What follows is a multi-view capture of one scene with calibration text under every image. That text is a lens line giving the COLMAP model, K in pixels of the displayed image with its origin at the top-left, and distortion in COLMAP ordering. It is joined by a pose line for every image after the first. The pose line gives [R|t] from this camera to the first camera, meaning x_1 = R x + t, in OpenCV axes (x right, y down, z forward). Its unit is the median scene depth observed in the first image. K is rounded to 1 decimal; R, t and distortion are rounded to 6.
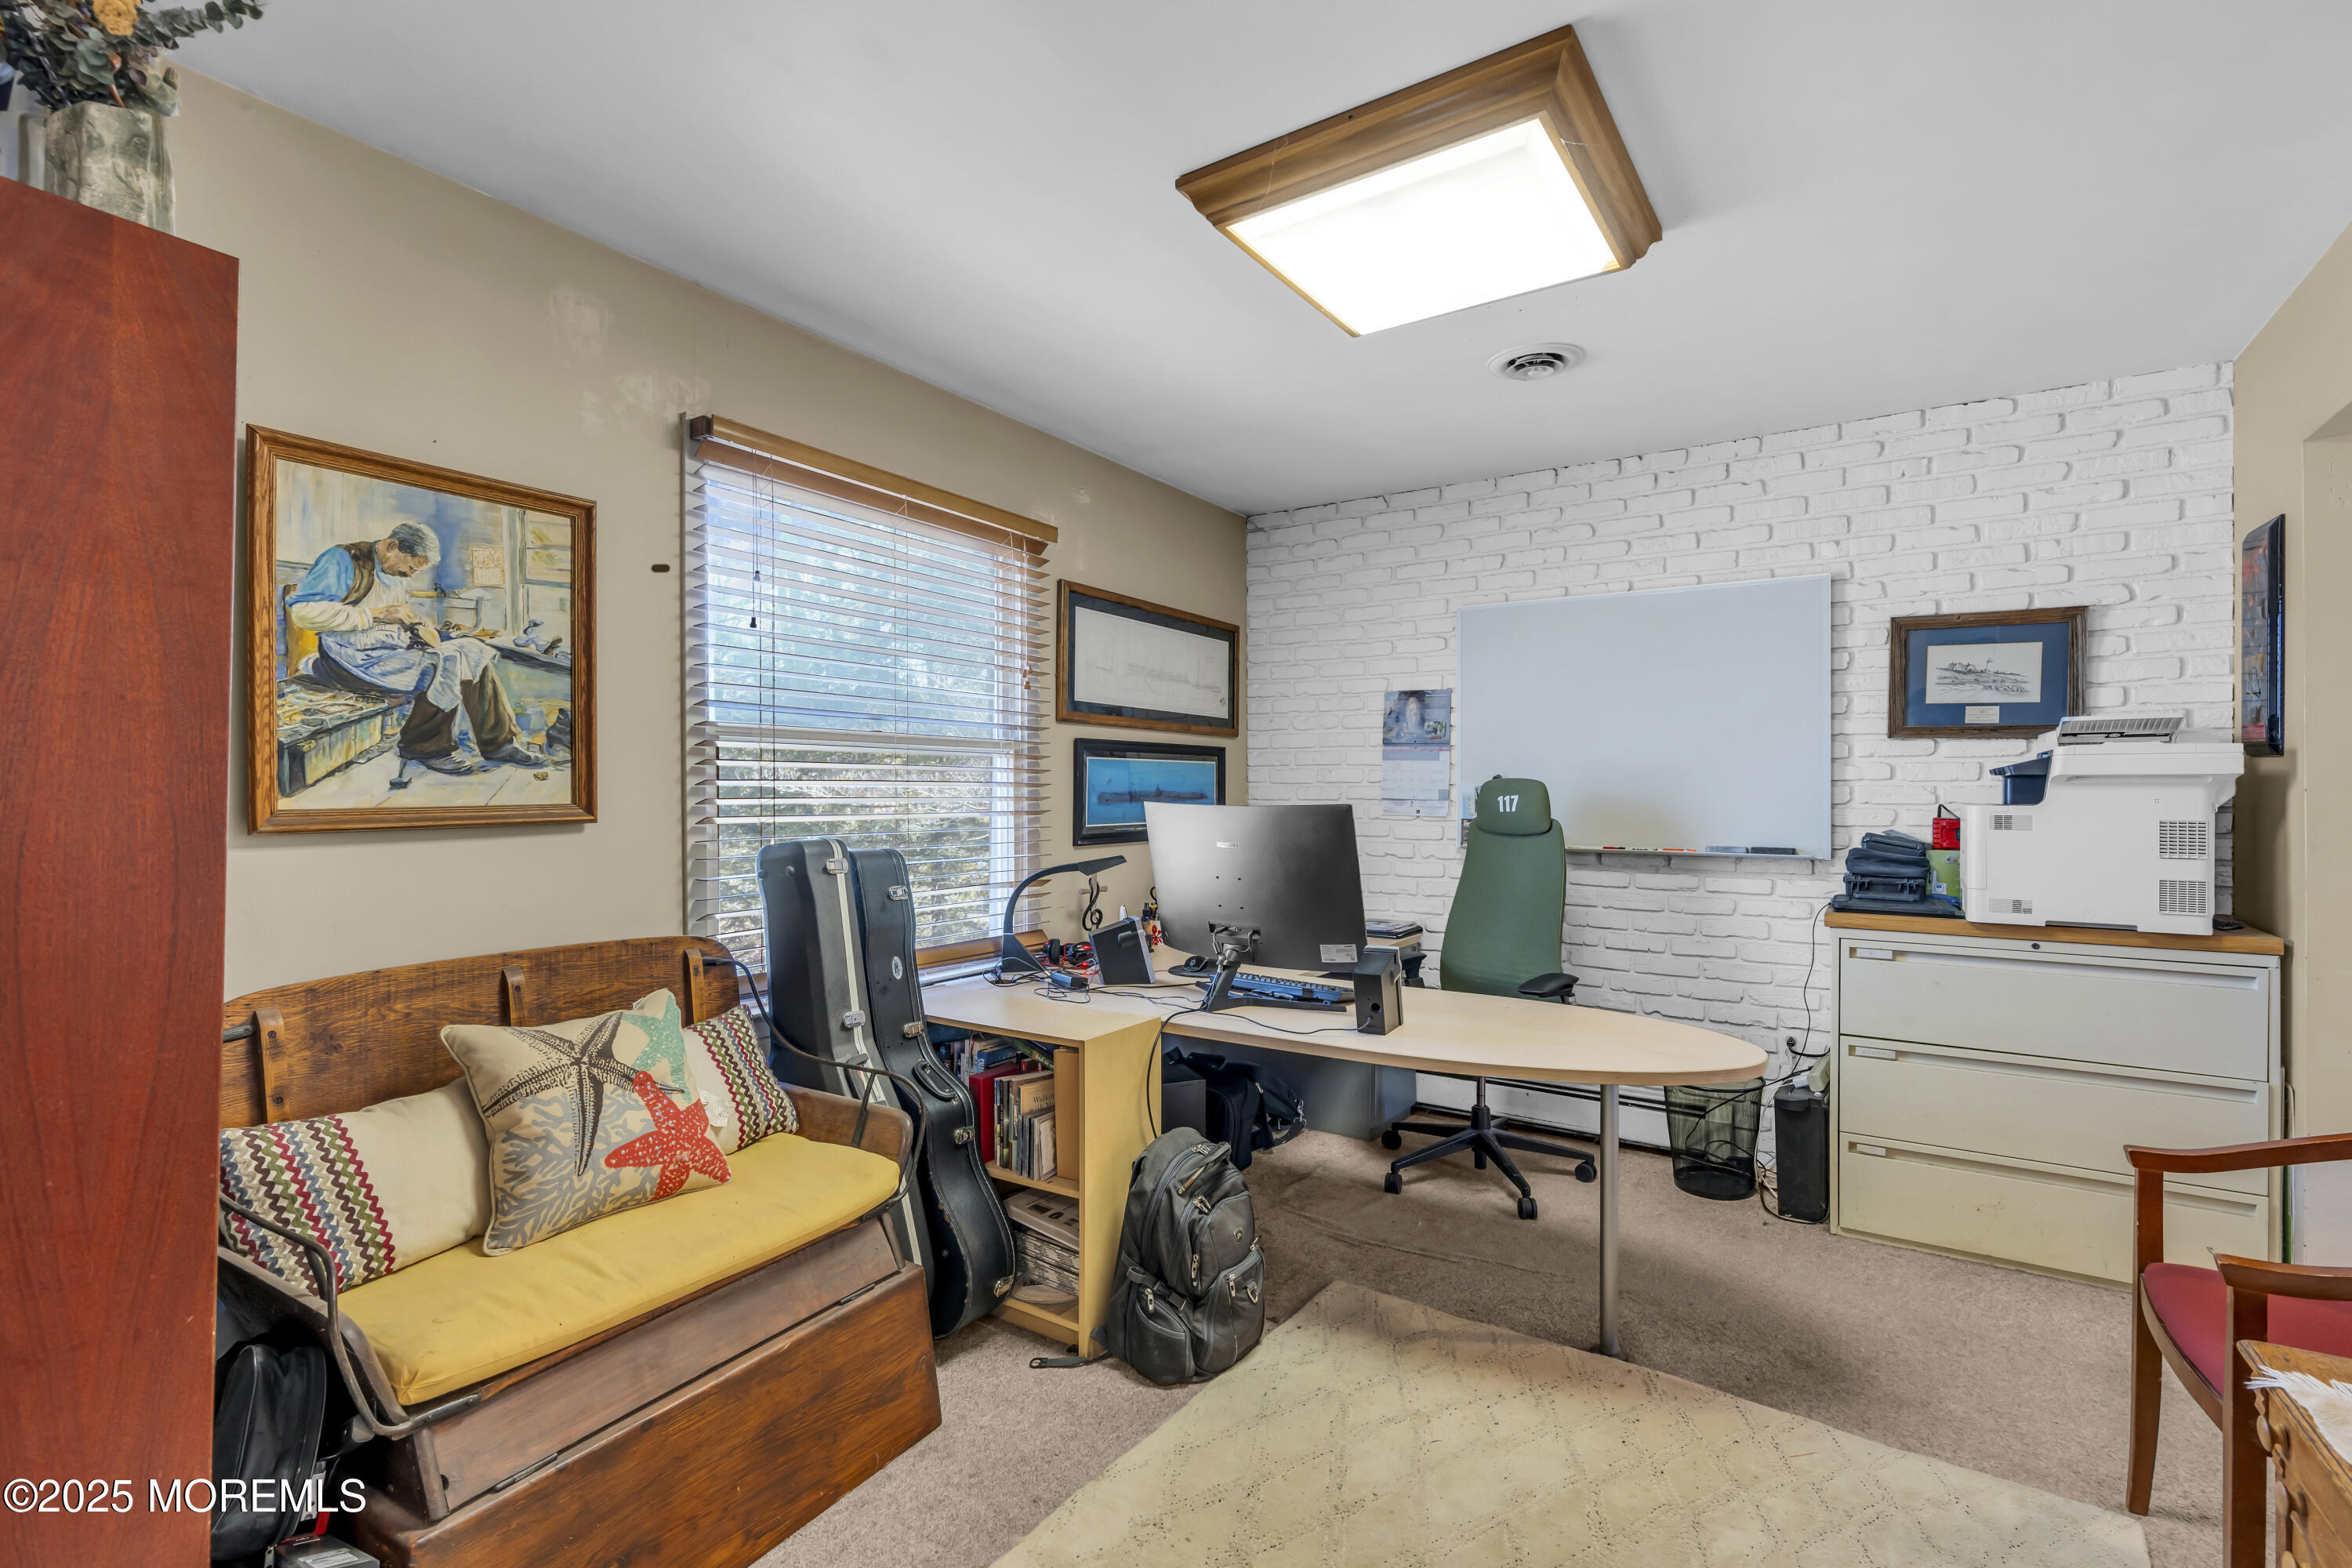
lens RADIAL K [[1078.2, 0, 1186.9], [0, 1078.2, 786.4], [0, 0, 1]] dist [-0.000881, -0.000212]
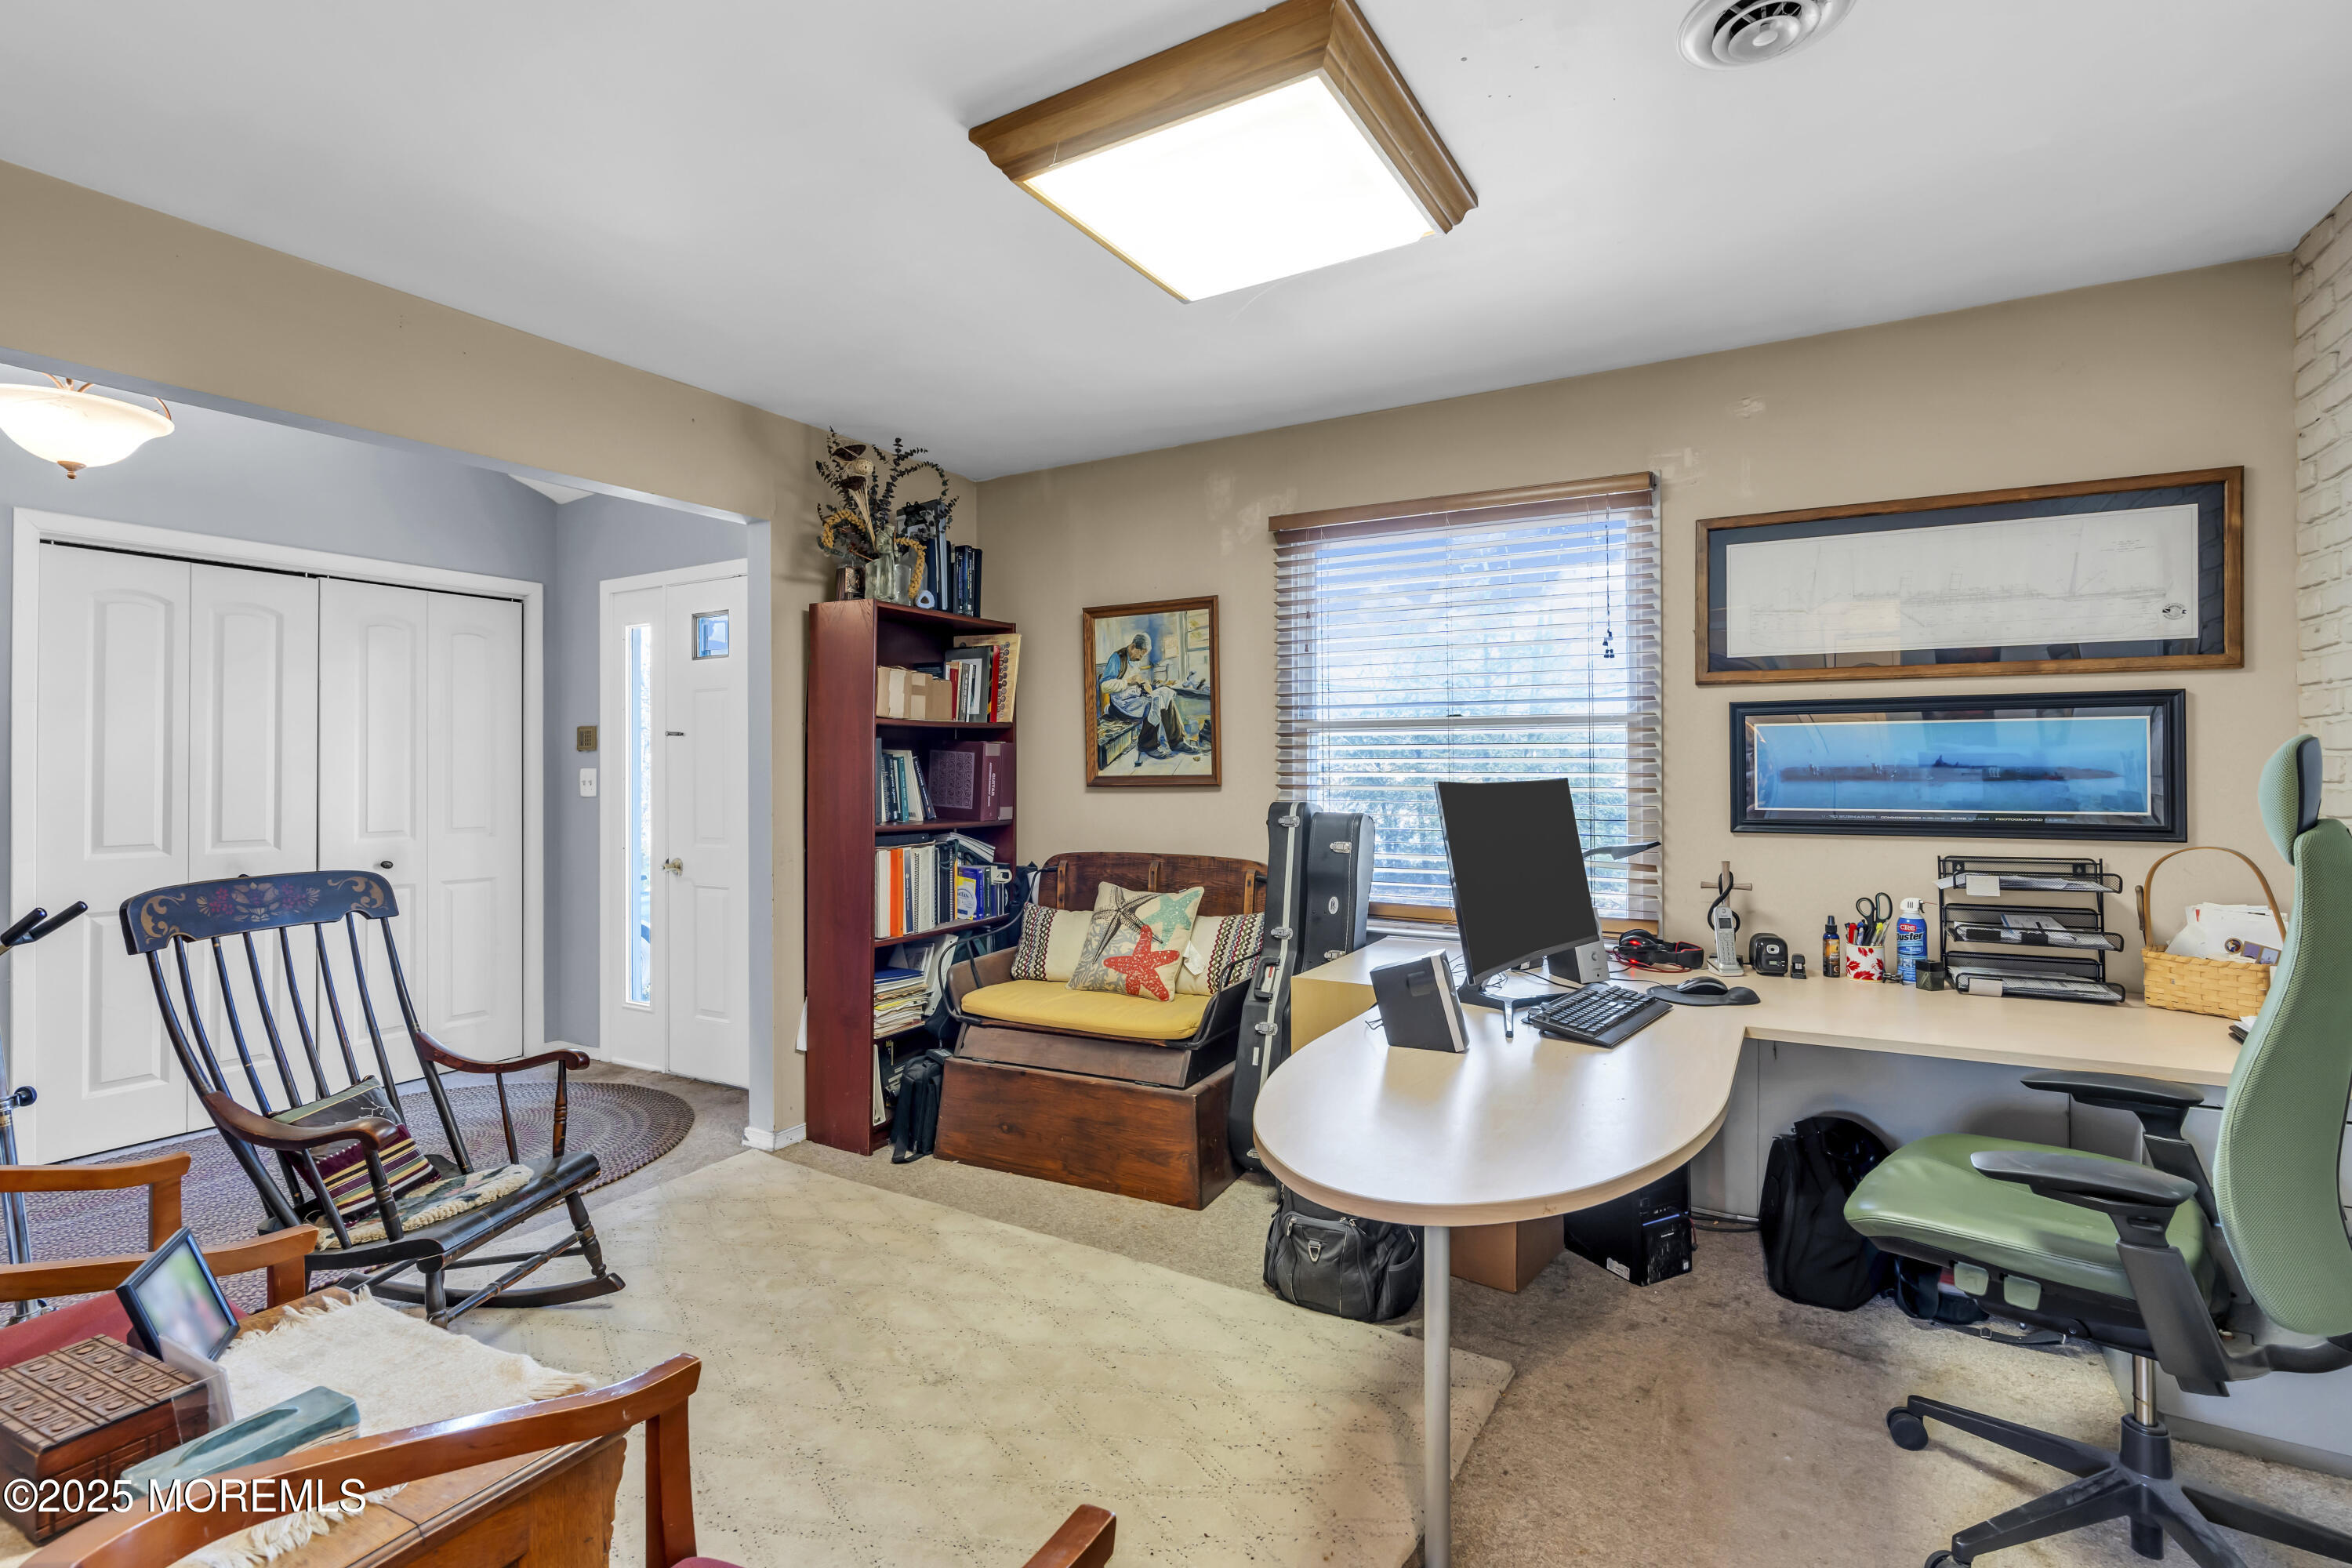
lens RADIAL K [[1081.9, 0, 1183.0], [0, 1081.9, 762.5], [0, 0, 1]] dist [-0.002731, -0.000195]
pose [[0.056681, -0.004984, -0.998380, 0.952047], [0.005685, 0.999973, -0.004669, 0.003697], [0.998376, -0.005412, 0.056707, 0.712639]]
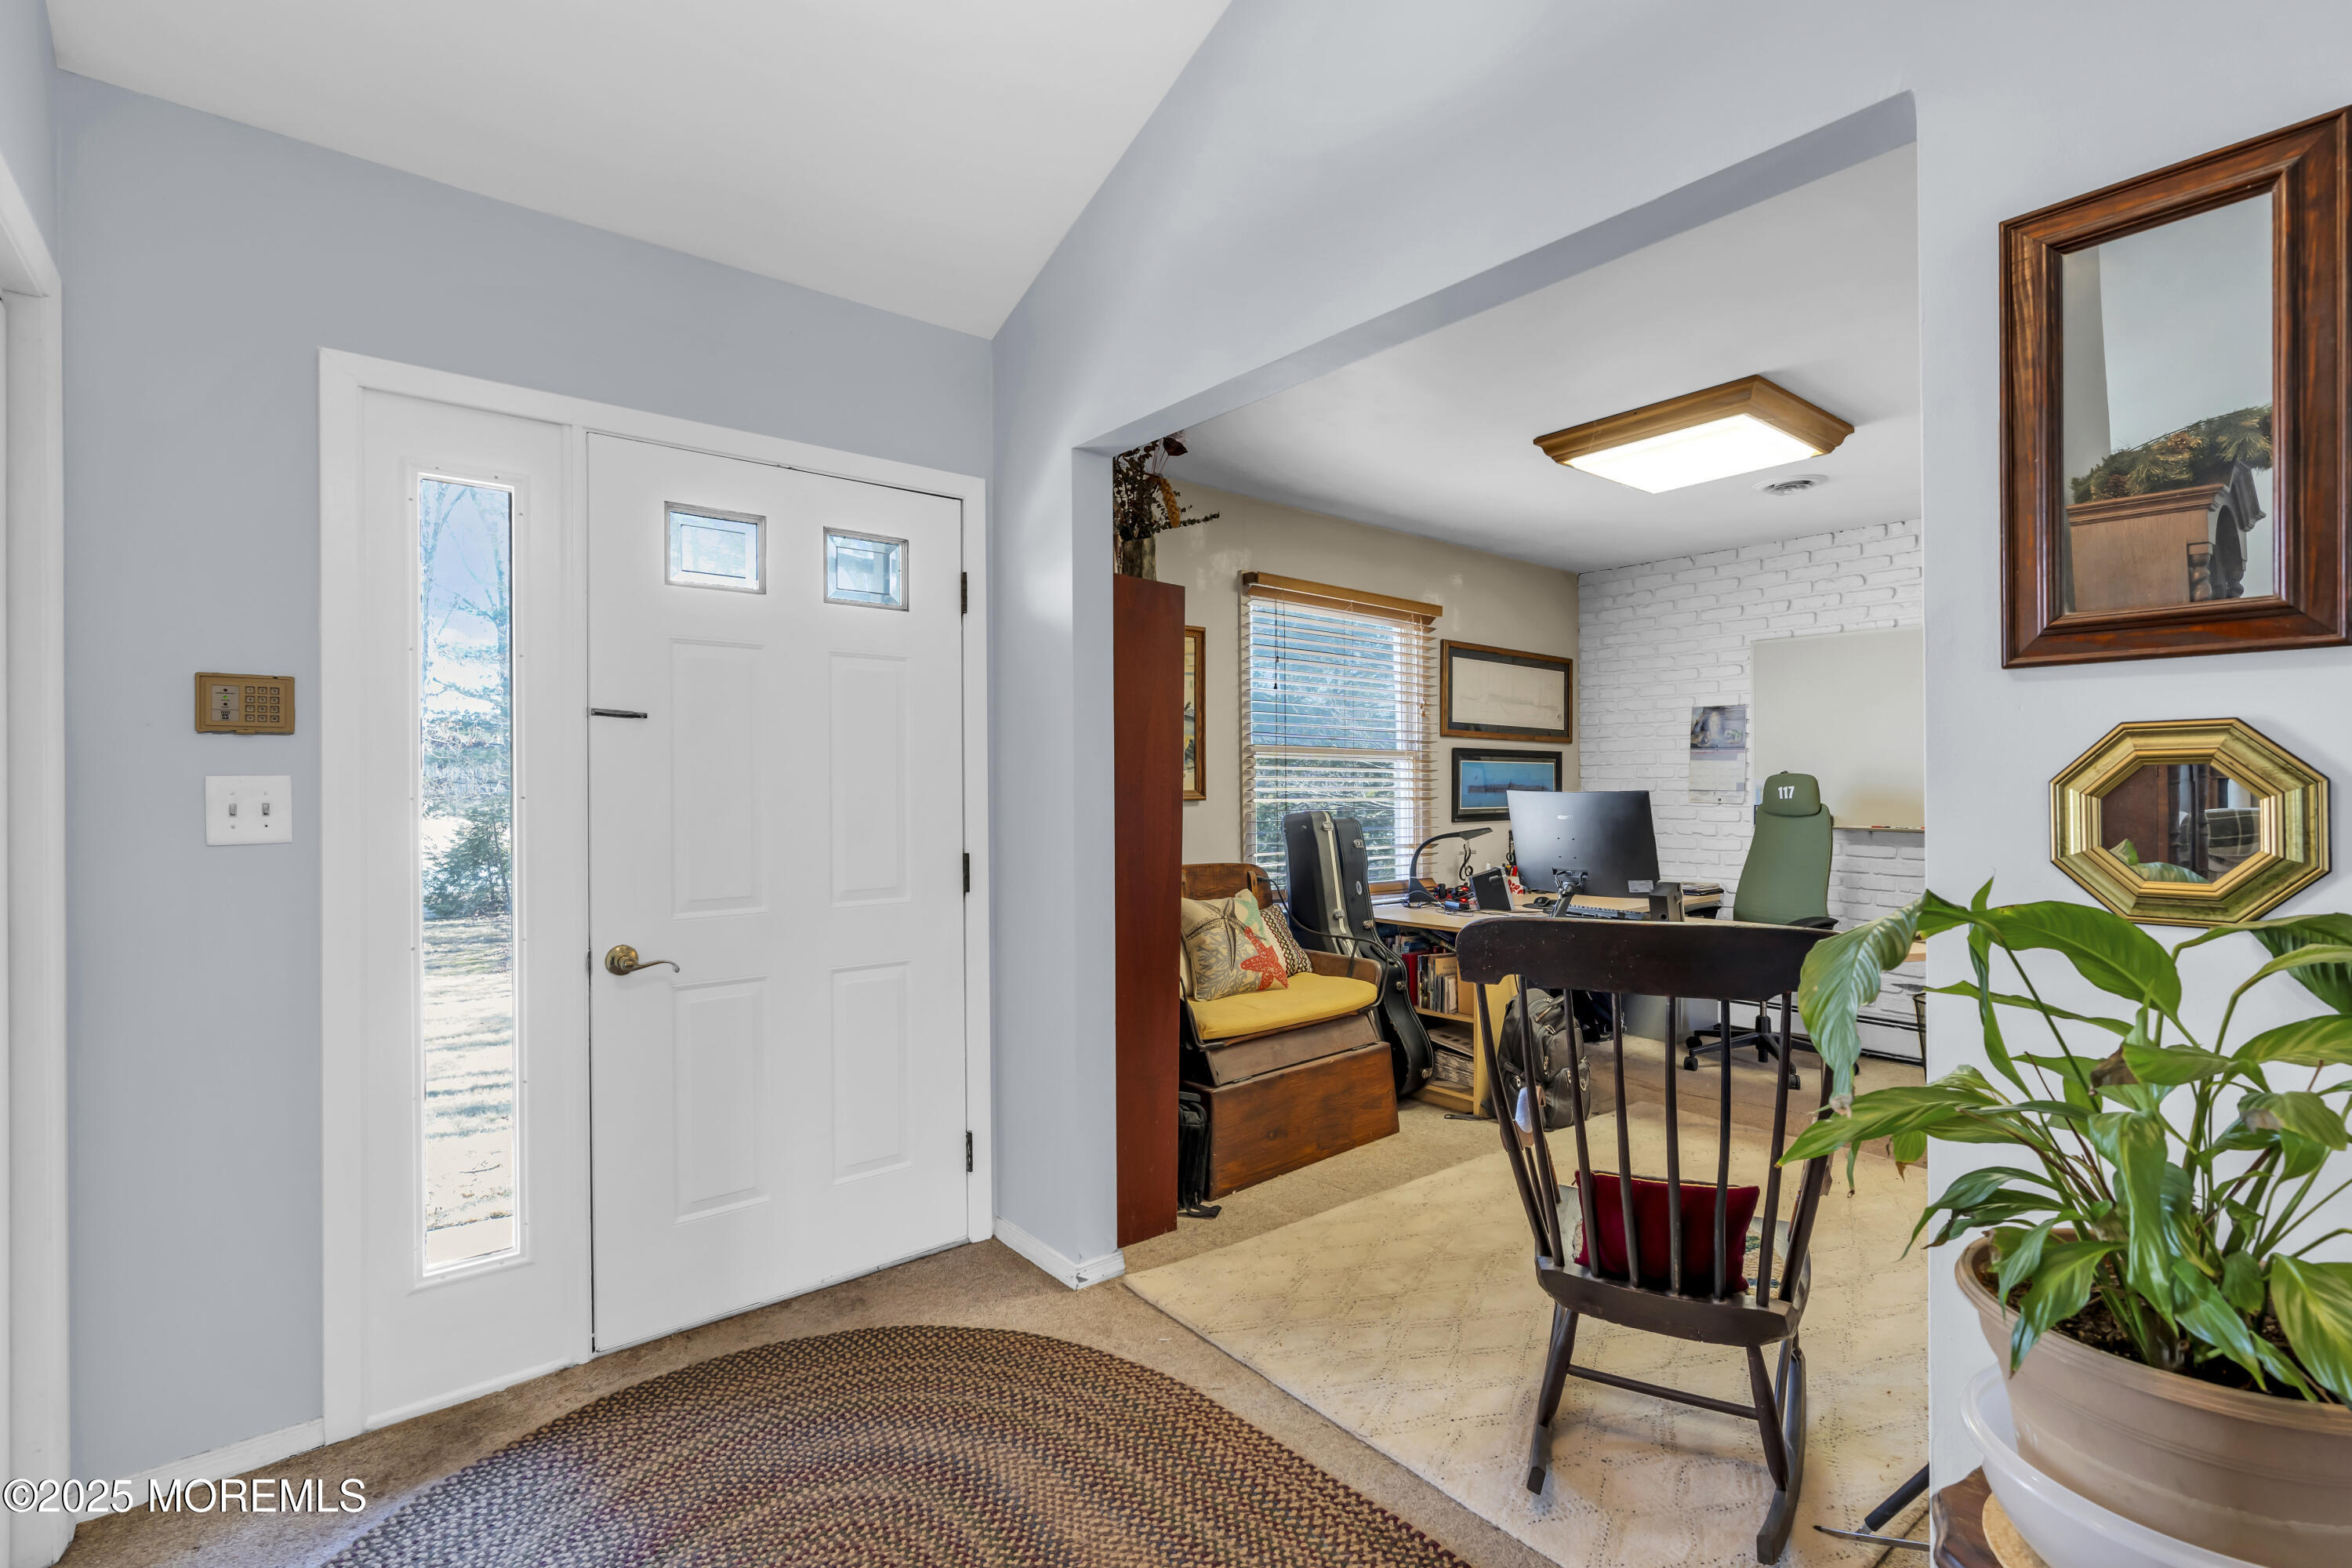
lens RADIAL K [[1078.2, 0, 1186.9], [0, 1078.2, 786.4], [0, 0, 1]] dist [-0.000881, -0.000212]
pose [[0.956642, -0.003447, -0.291246, -0.031883], [0.003495, 0.999994, -0.000357, 0.008532], [0.291246, -0.000676, 0.956648, -0.662580]]
